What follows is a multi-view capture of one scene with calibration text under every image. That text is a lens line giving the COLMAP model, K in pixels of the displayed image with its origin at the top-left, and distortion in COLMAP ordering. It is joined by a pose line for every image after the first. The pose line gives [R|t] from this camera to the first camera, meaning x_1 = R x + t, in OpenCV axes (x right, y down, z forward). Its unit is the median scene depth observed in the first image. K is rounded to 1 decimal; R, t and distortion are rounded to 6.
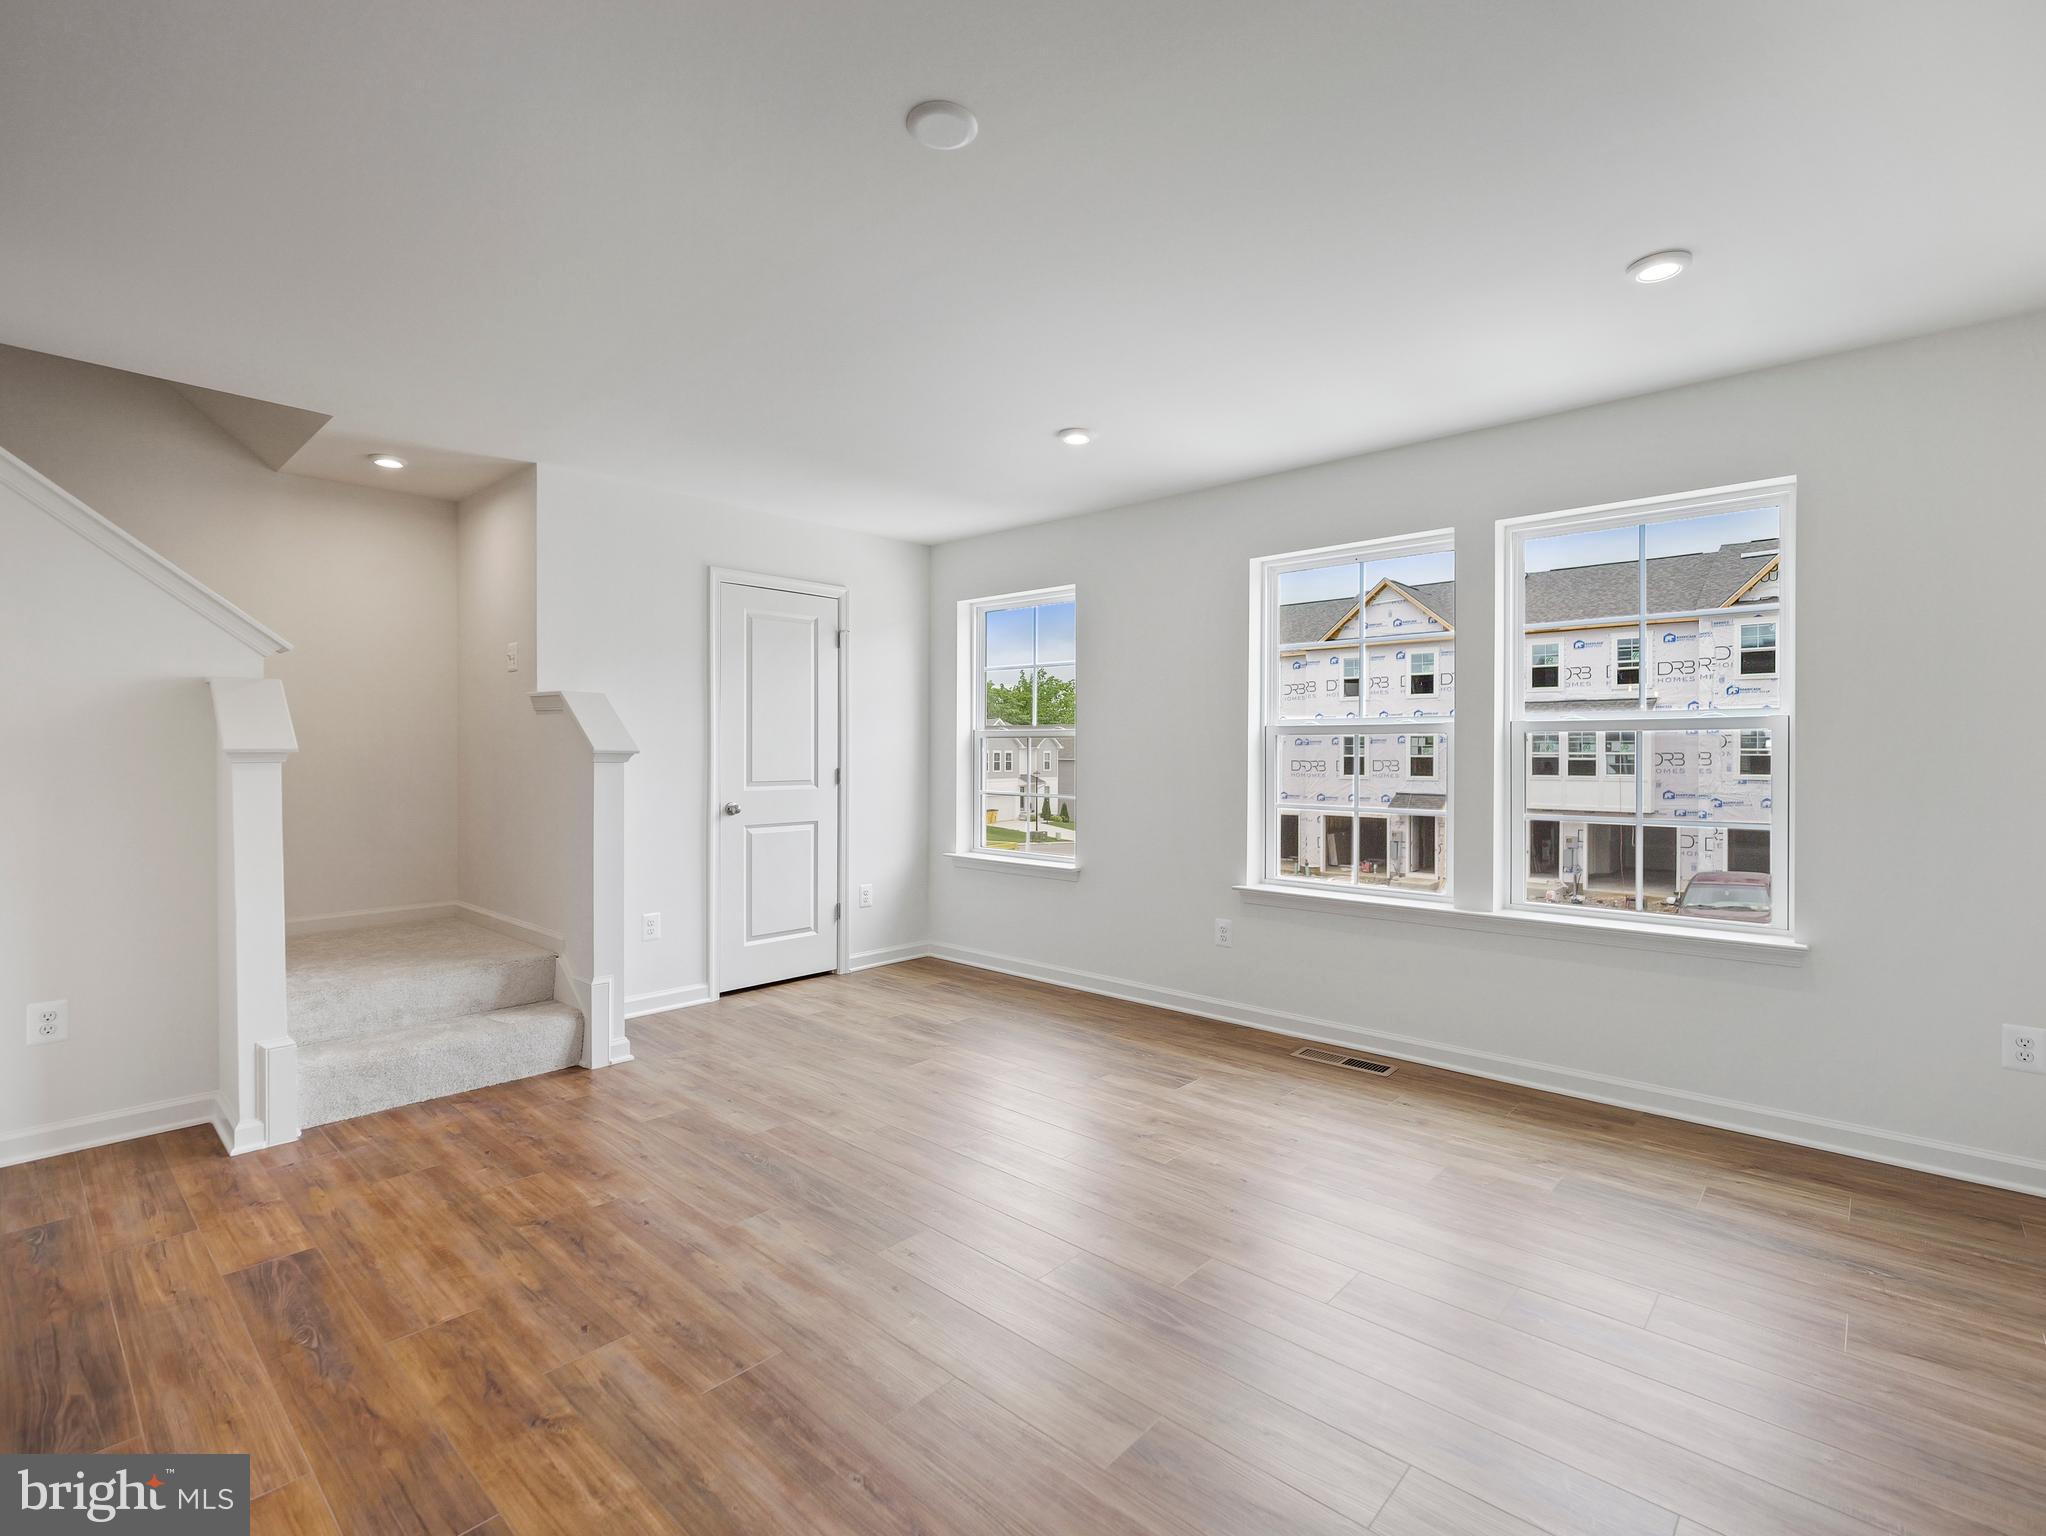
lens RADIAL K [[956.8, 0, 1019.2], [0, 956.8, 746.7], [0, 0, 1]] dist [0.001573, -0.000219]
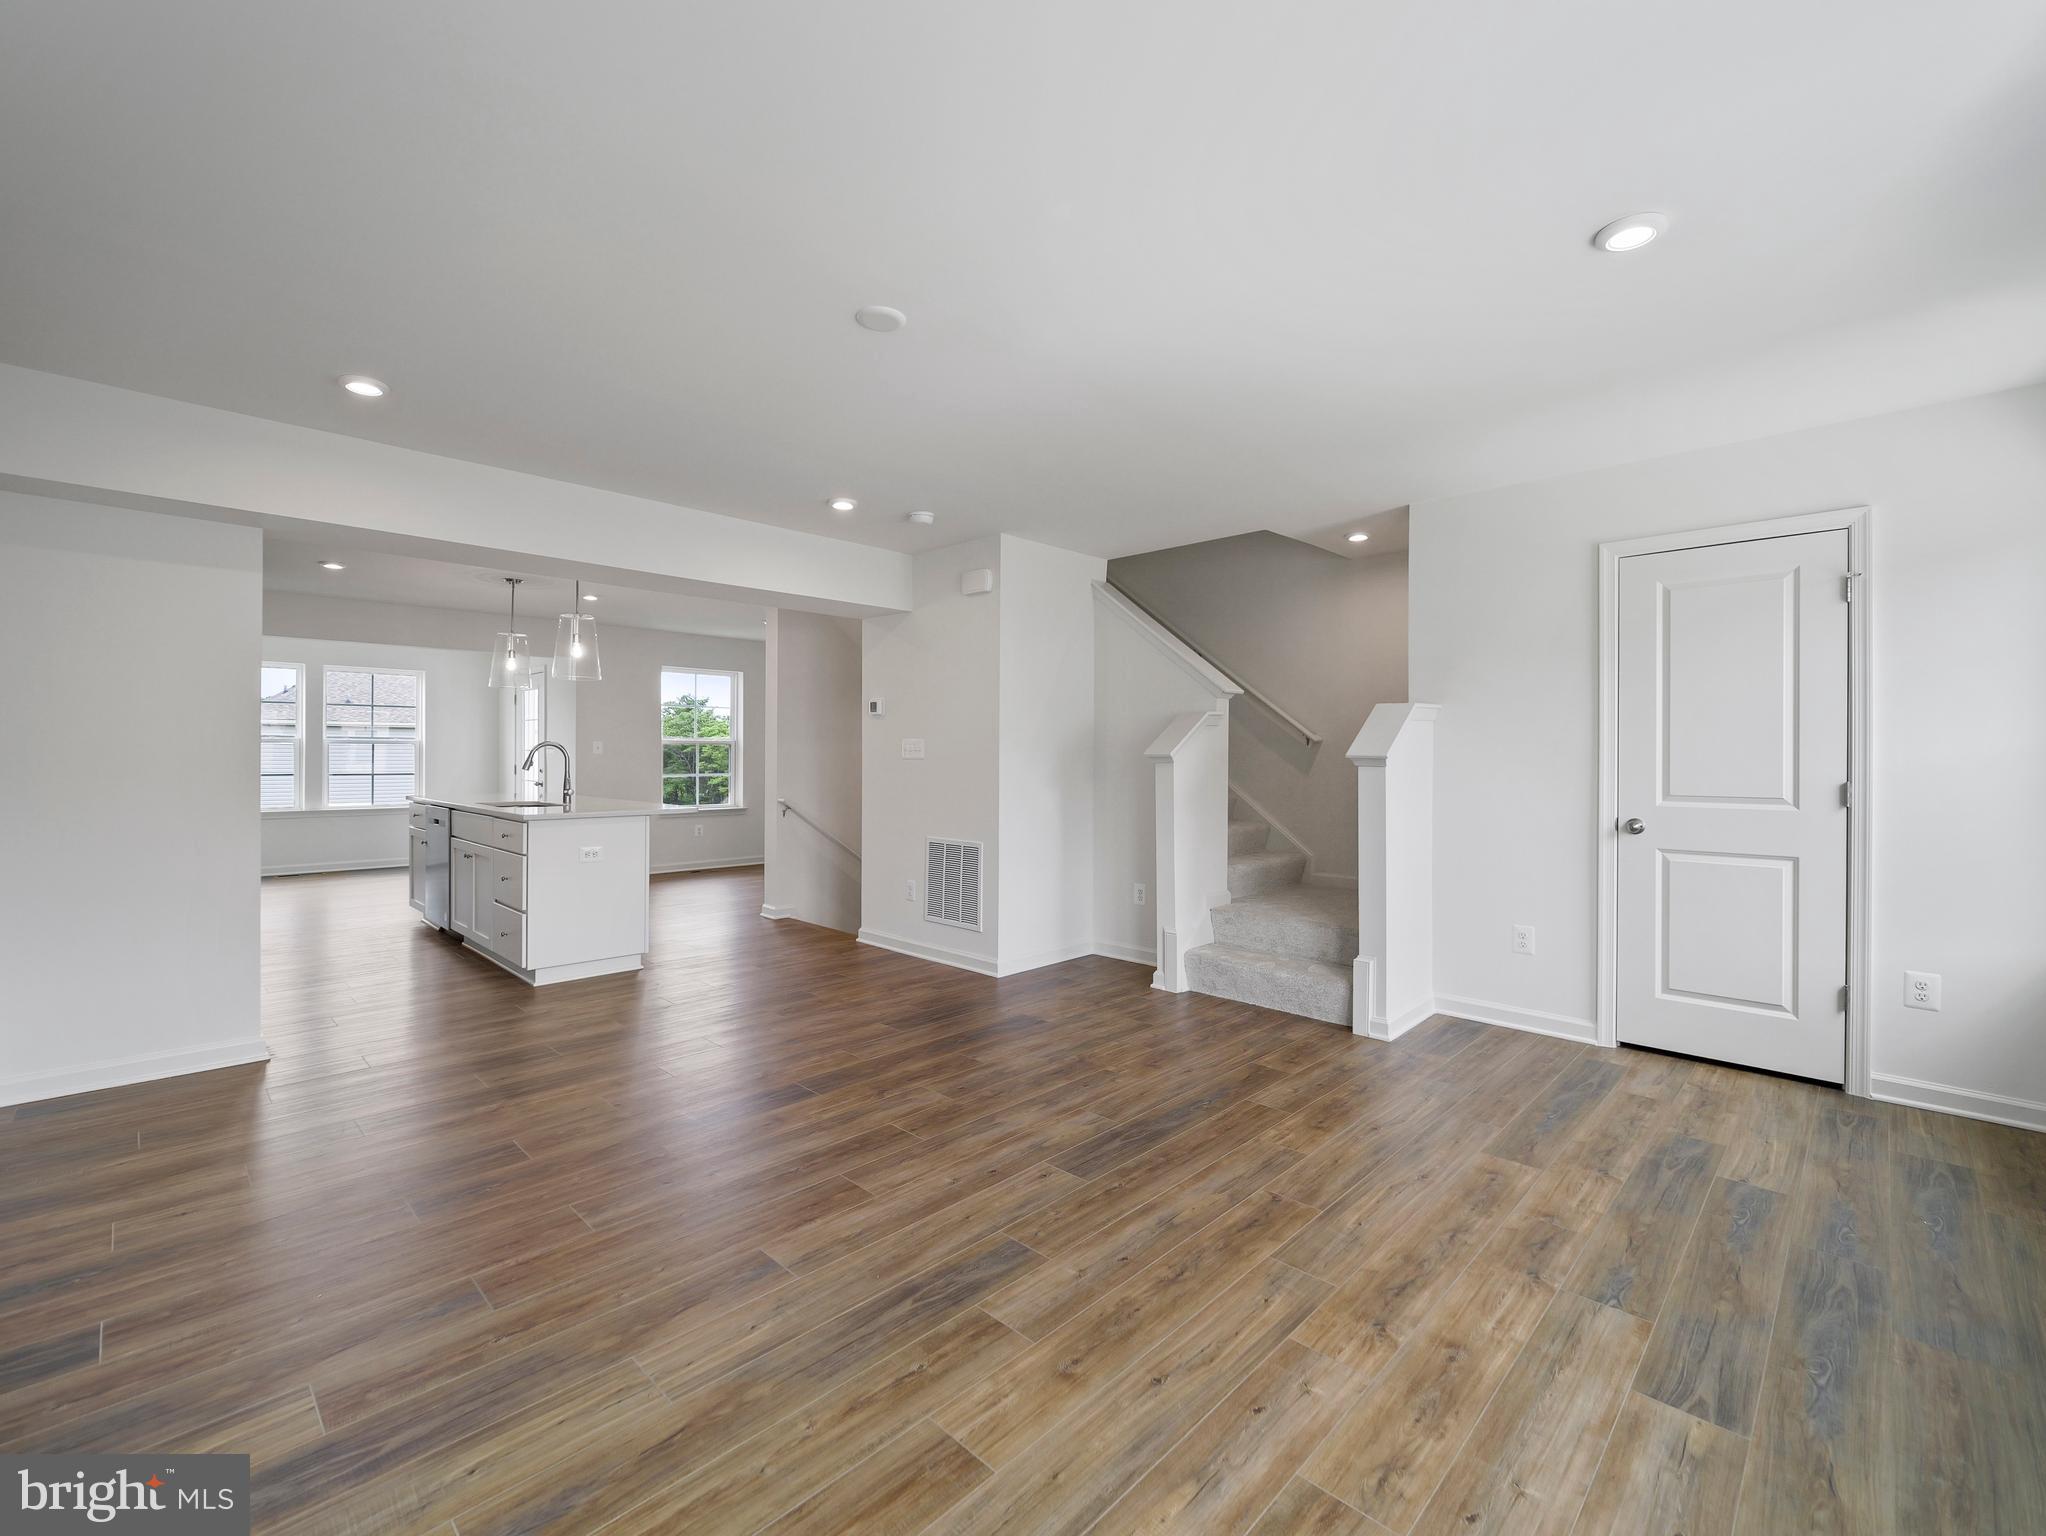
lens RADIAL K [[874.1, 0, 1016.6], [0, 874.1, 757.5], [0, 0, 1]] dist [-0.015895, 0.004499]
pose [[-0.032175, -0.002387, -0.999479, 0.619105], [-0.000386, 0.999997, -0.002376, 0.008992], [0.999482, 0.000310, -0.032176, 0.639475]]
